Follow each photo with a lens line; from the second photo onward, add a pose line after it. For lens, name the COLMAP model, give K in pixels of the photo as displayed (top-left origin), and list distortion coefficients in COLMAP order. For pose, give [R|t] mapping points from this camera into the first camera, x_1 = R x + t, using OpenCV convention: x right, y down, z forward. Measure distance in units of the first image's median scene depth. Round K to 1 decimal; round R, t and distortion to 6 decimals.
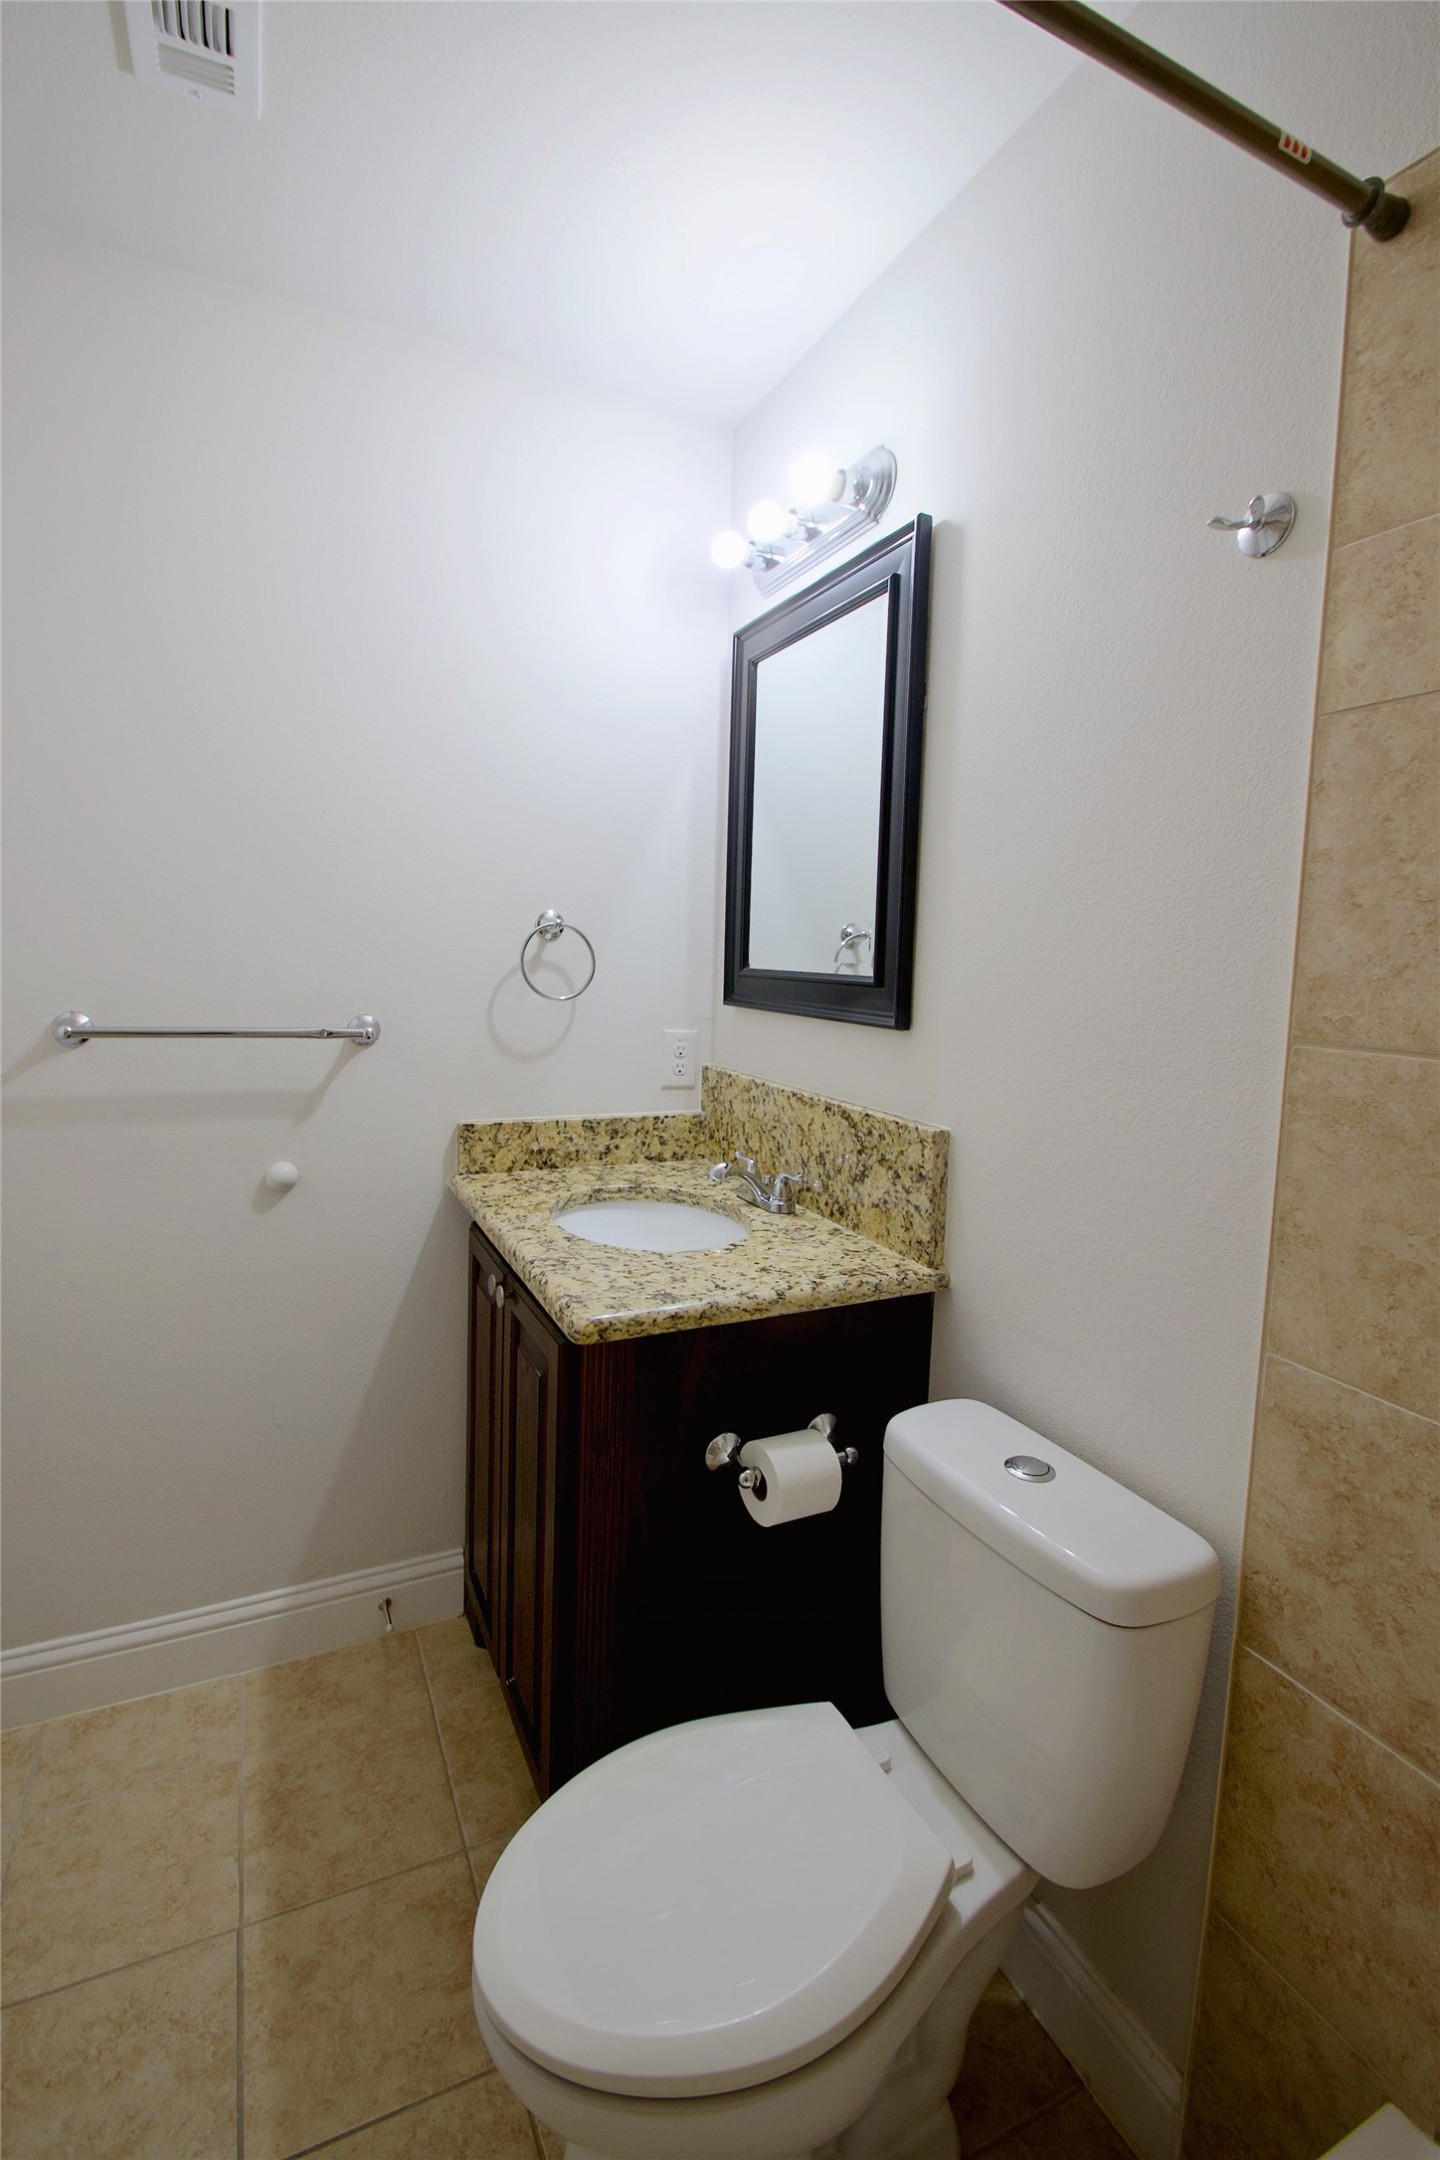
lens RADIAL K [[952.7, 0, 710.2], [0, 952.7, 1038.6], [0, 0, 1]] dist [-0.002210, -0.010365]
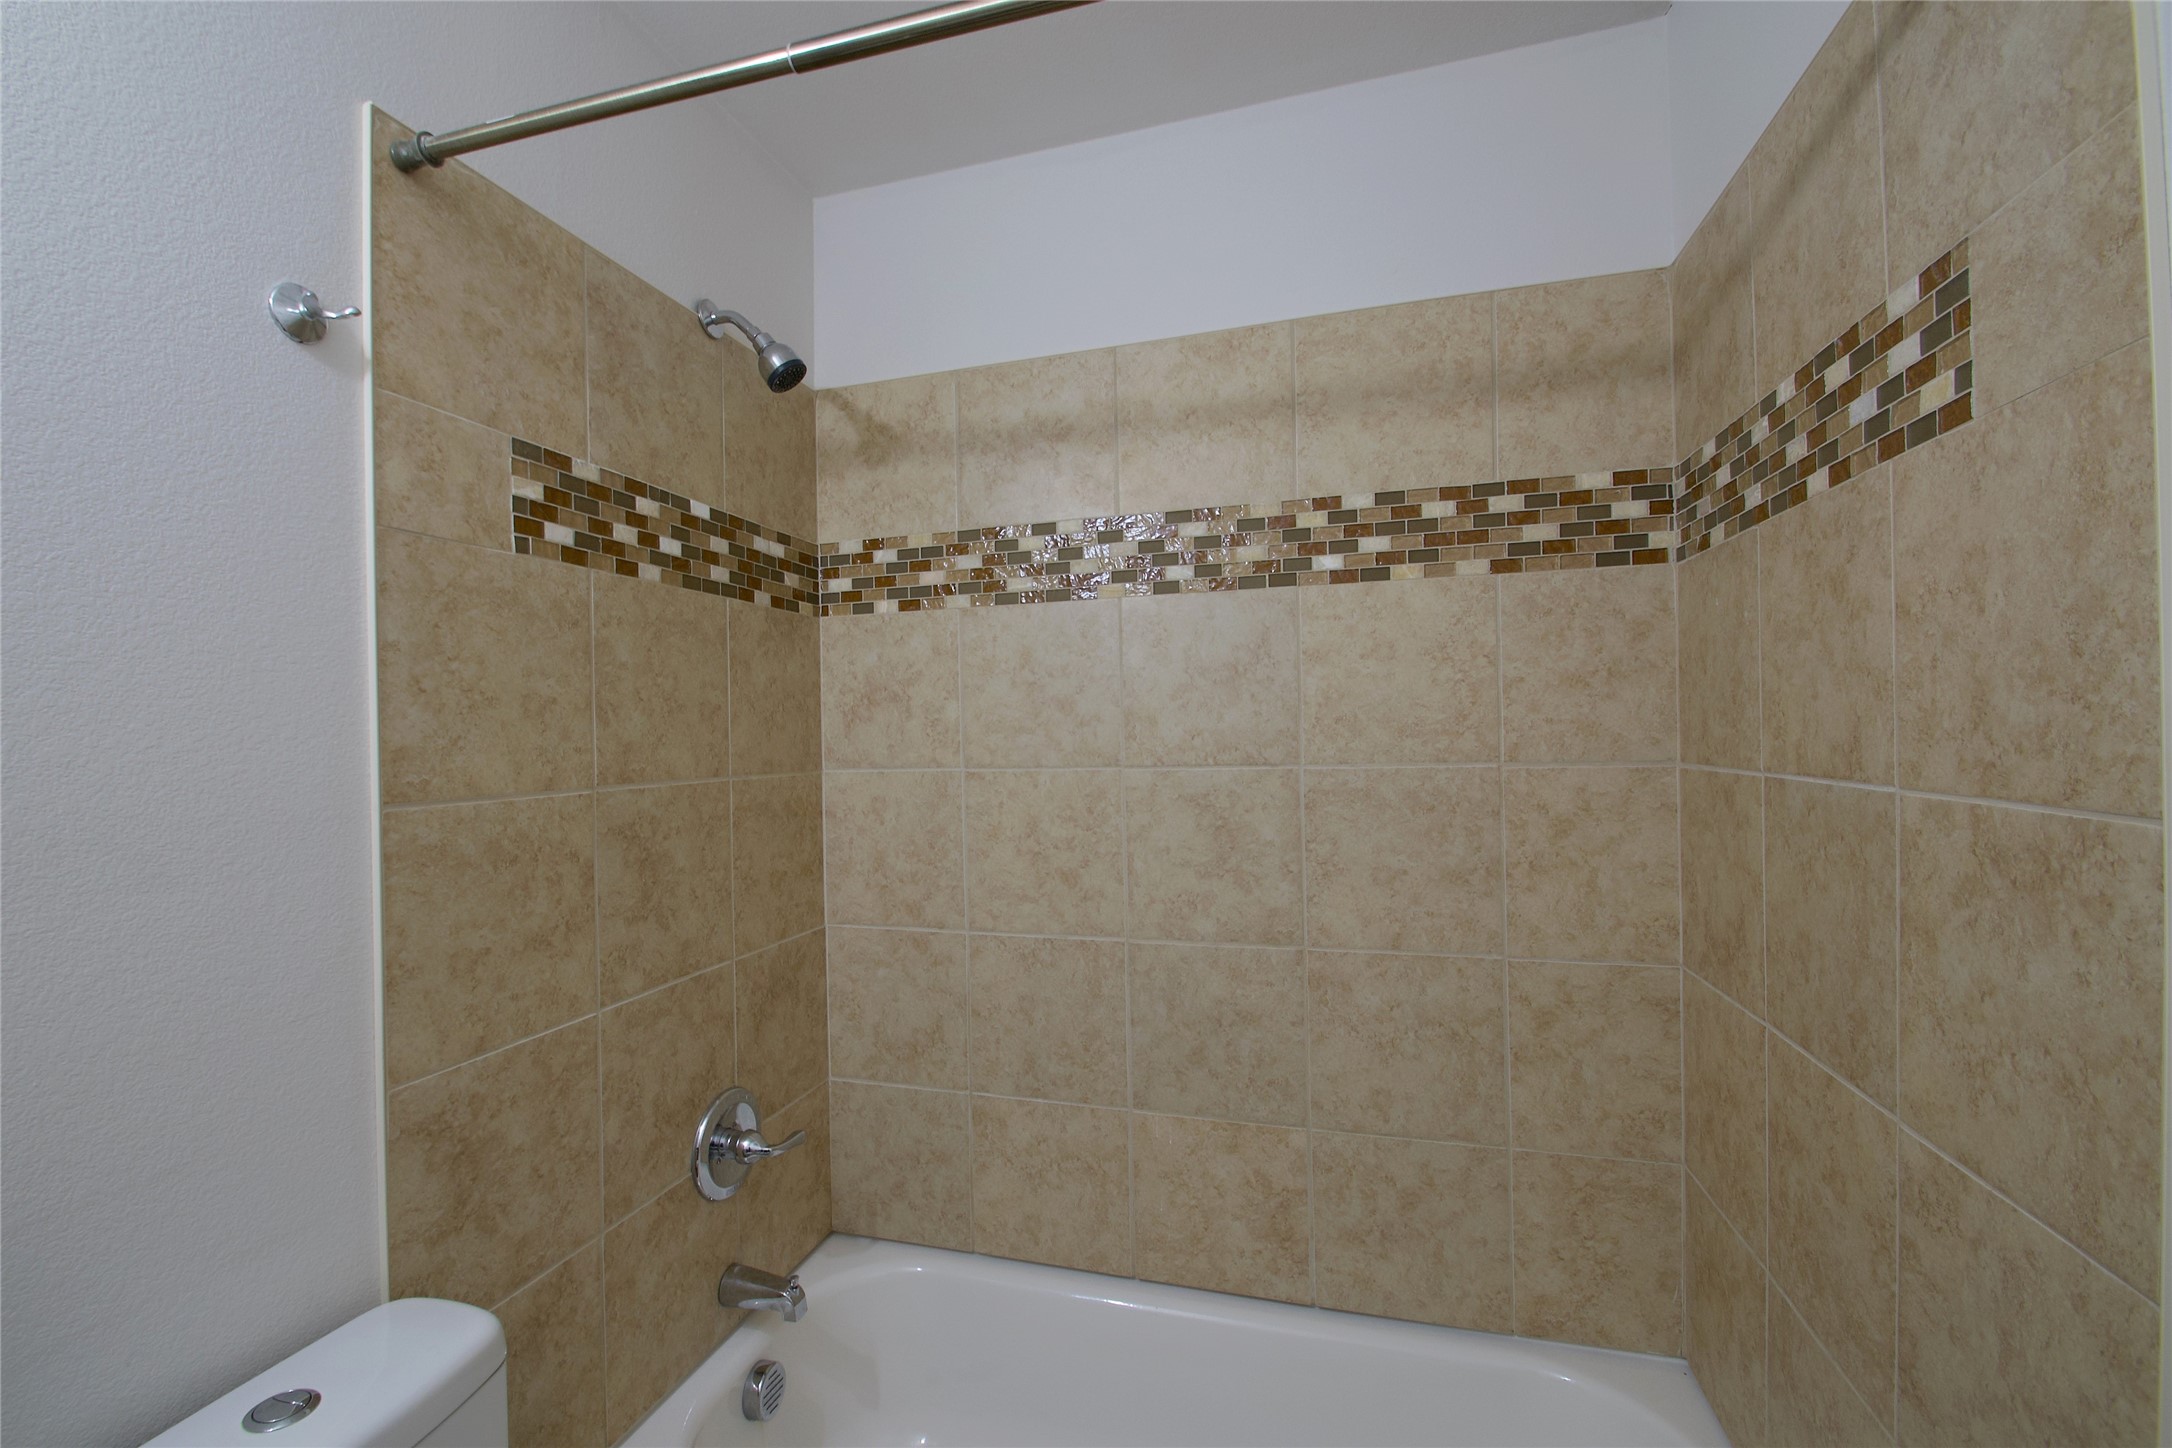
lens RADIAL K [[958.0, 0, 1032.1], [0, 958.0, 736.3], [0, 0, 1]] dist [-0.002210, -0.010365]
pose [[-0.731748, -0.021819, 0.681226, -0.516678], [0.055120, 0.994319, 0.091055, -0.101170], [-0.679343, 0.104179, -0.726388, 0.925173]]
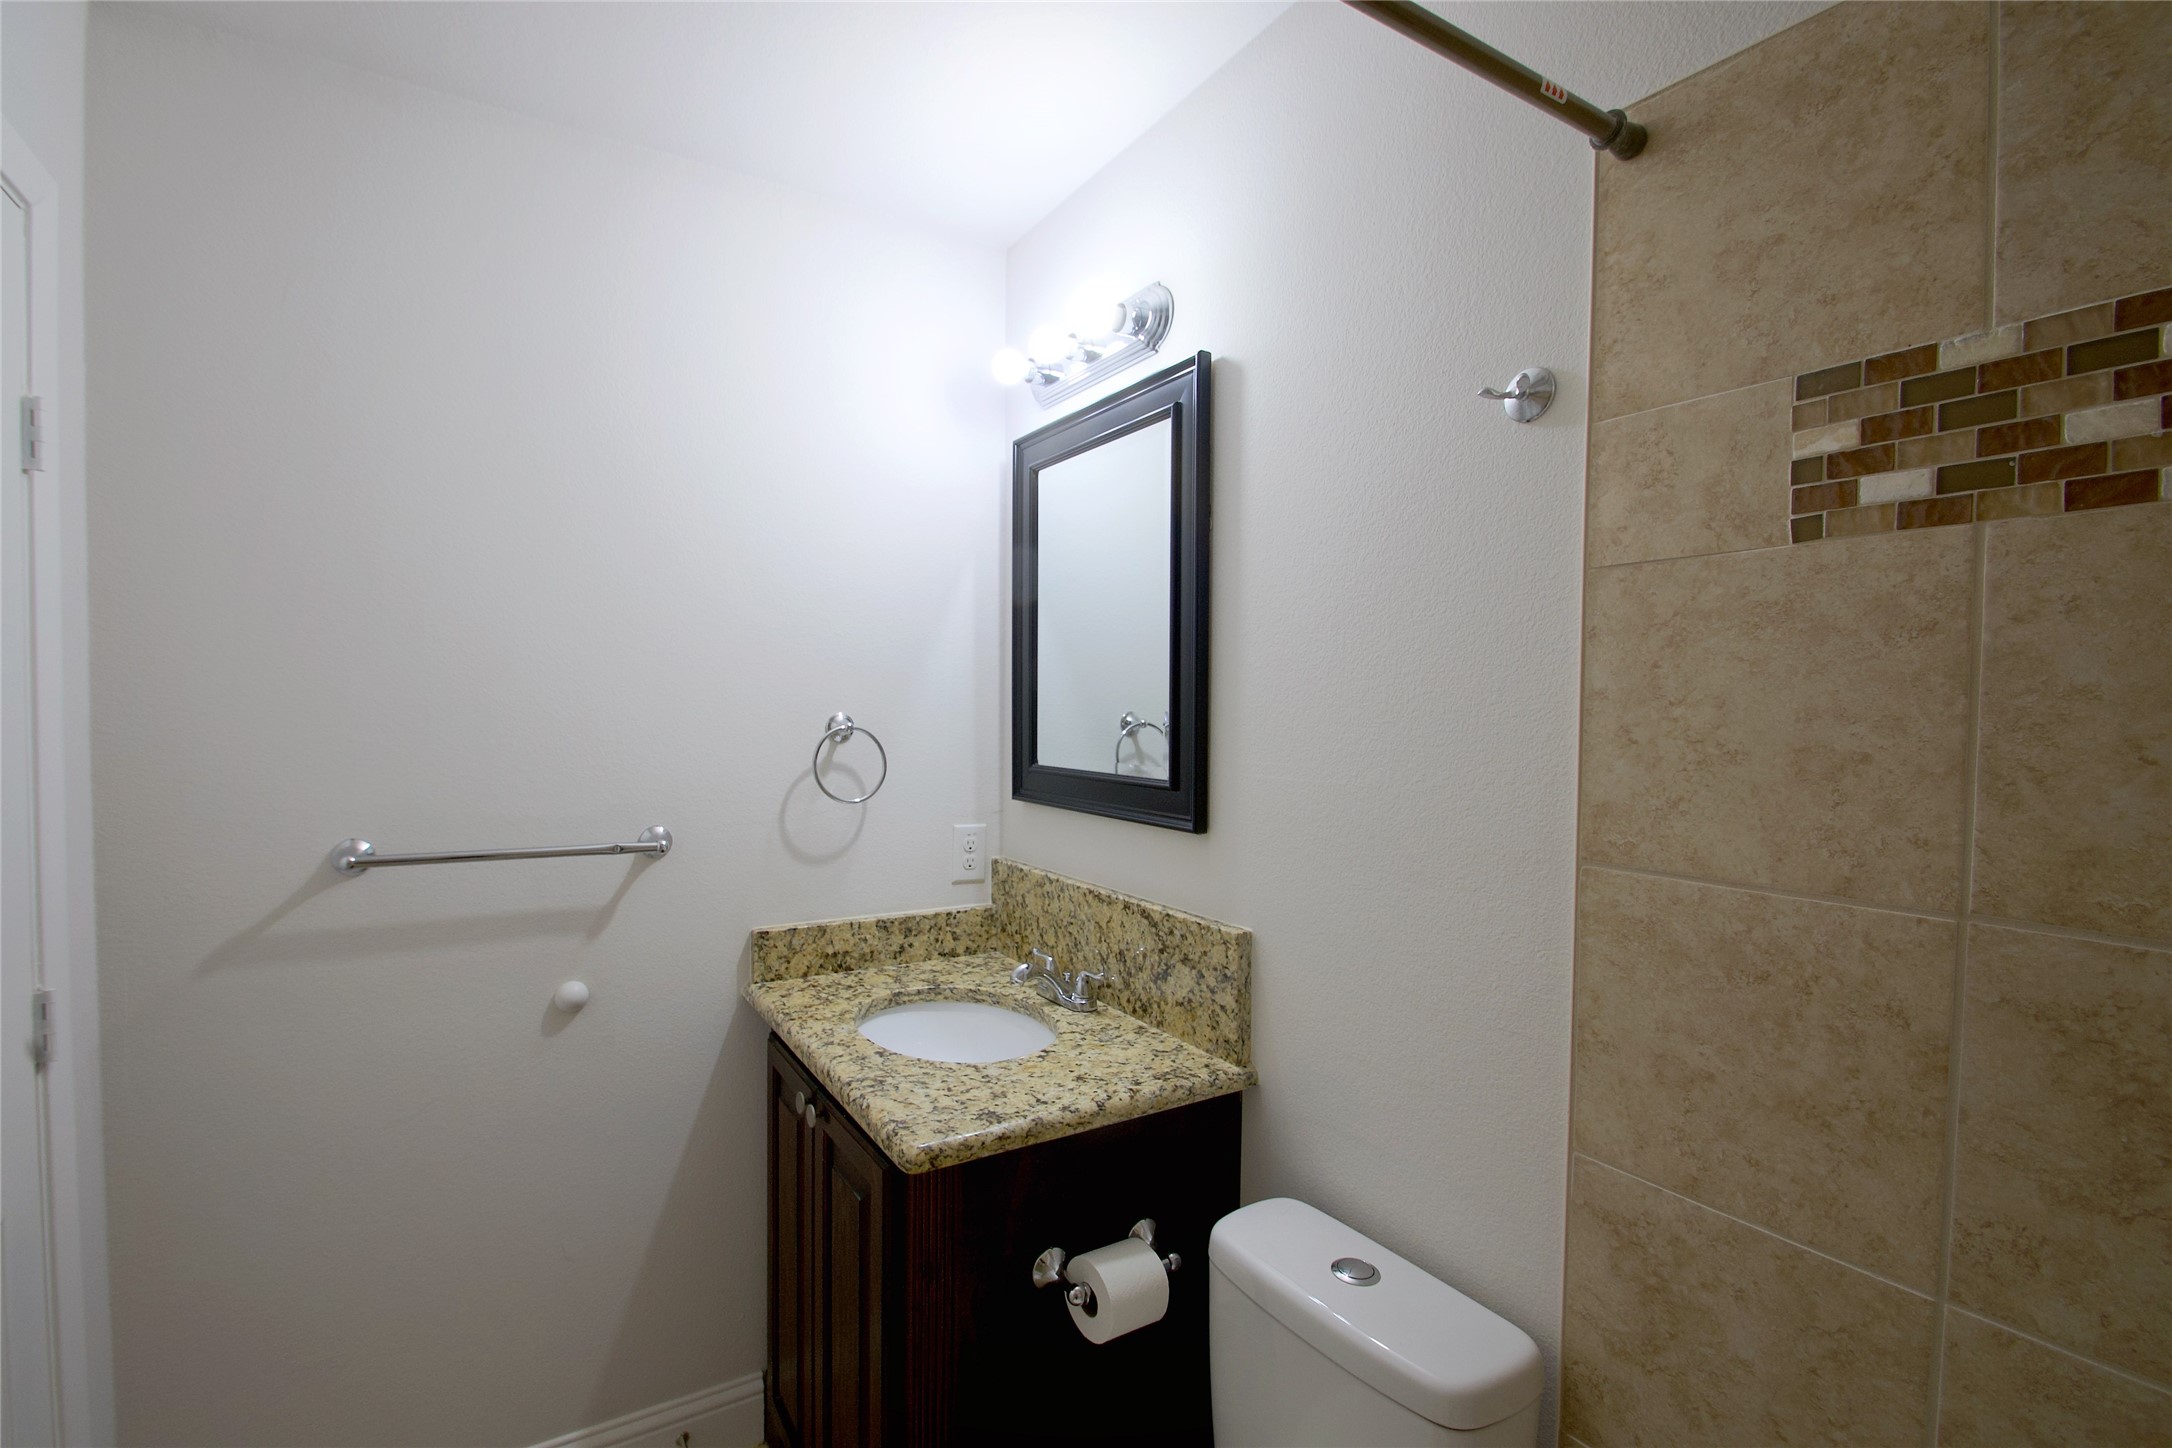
lens RADIAL K [[958.0, 0, 1032.1], [0, 958.0, 736.3], [0, 0, 1]] dist [-0.002210, -0.010365]
pose [[0.996248, -0.026973, 0.082233, -0.072665], [0.031366, 0.998123, -0.052604, -0.073716], [-0.080660, 0.054986, 0.995224, -0.035555]]
